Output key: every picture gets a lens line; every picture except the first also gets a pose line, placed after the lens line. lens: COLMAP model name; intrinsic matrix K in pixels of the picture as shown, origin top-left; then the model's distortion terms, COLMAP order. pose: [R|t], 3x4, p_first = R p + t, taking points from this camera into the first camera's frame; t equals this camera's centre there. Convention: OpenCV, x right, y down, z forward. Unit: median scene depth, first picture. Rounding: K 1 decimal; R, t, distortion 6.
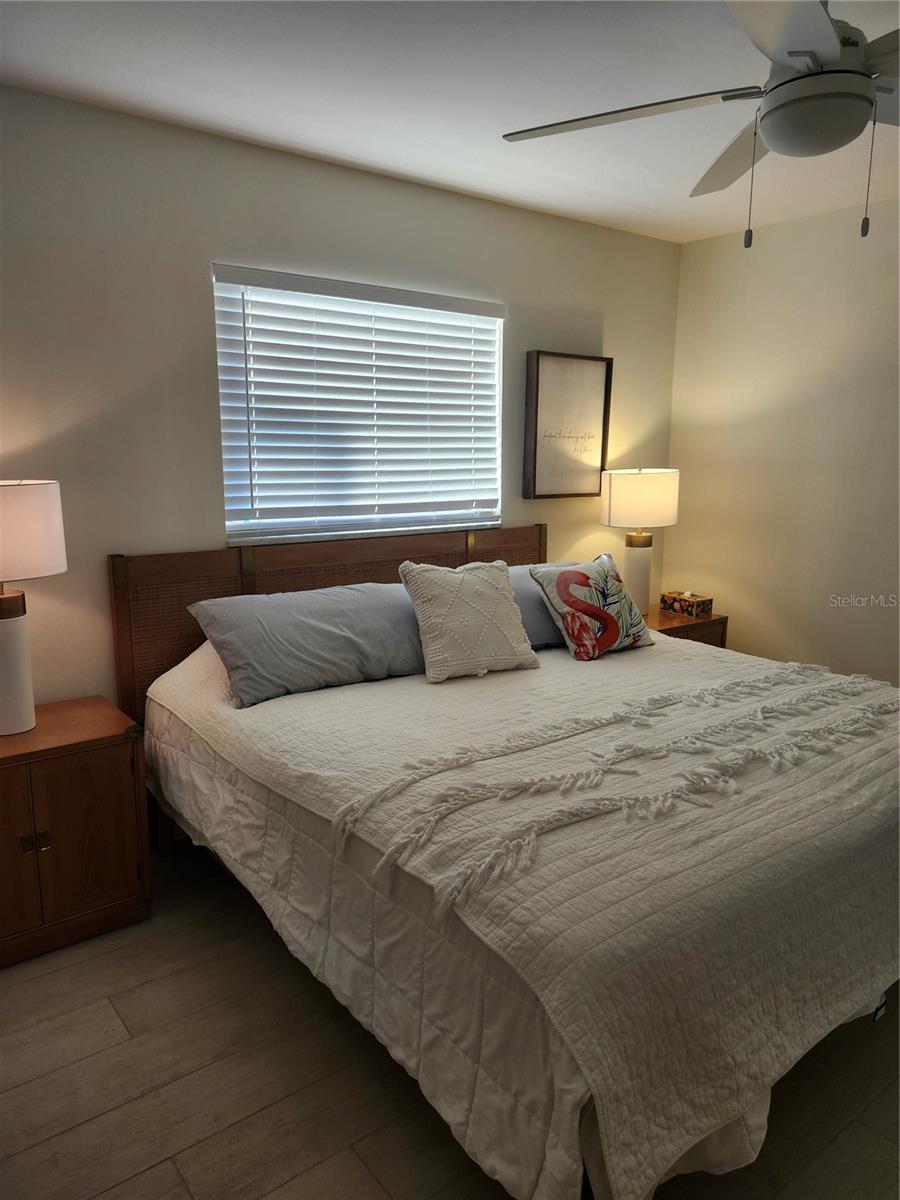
lens RADIAL K [[834.5, 0, 452.7], [0, 834.5, 603.6], [0, 0, 1]] dist [0.098316, -0.147284]
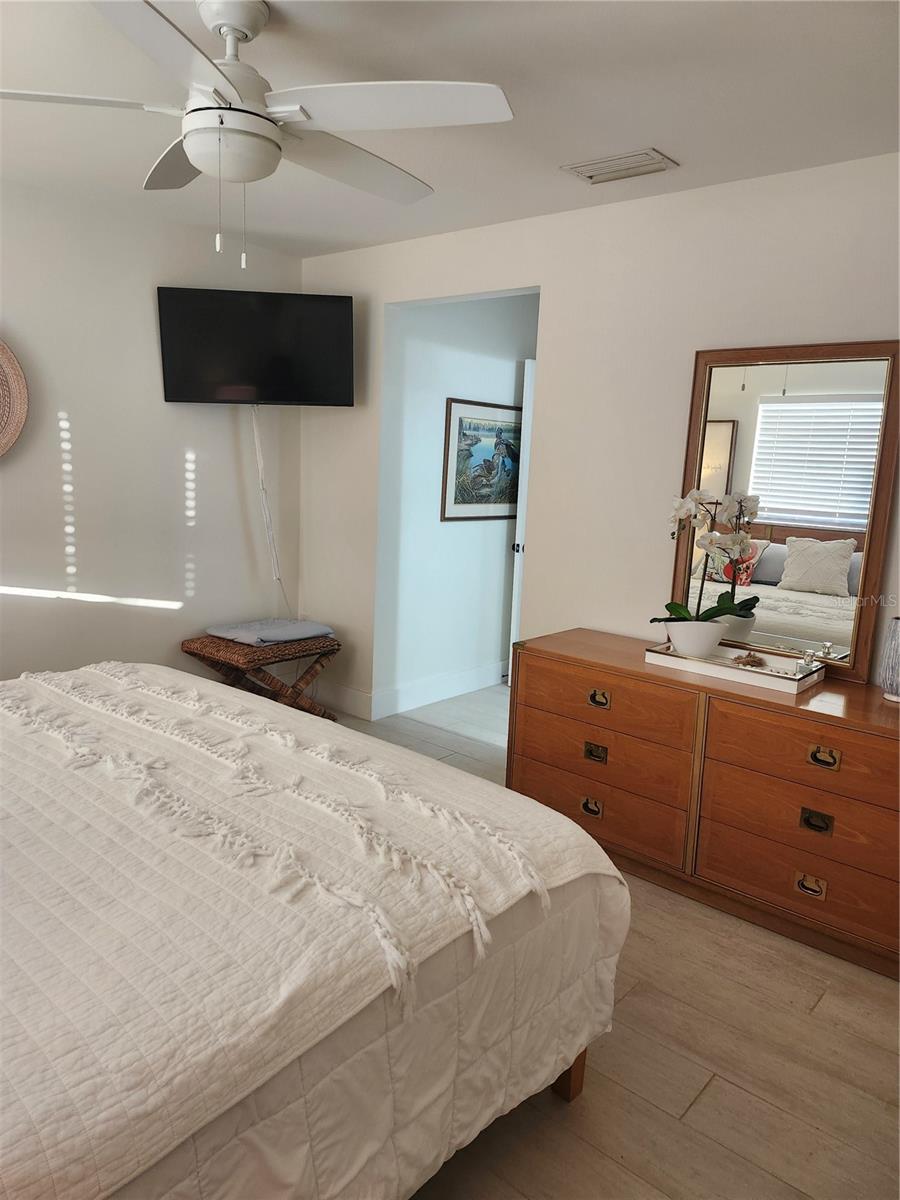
lens RADIAL K [[834.5, 0, 452.7], [0, 834.5, 603.6], [0, 0, 1]] dist [0.098316, -0.147284]
pose [[-0.202566, -0.192853, 0.960091, -0.748803], [0.134899, 0.965574, 0.222416, -0.198203], [-0.969933, 0.174569, -0.169577, 0.973331]]
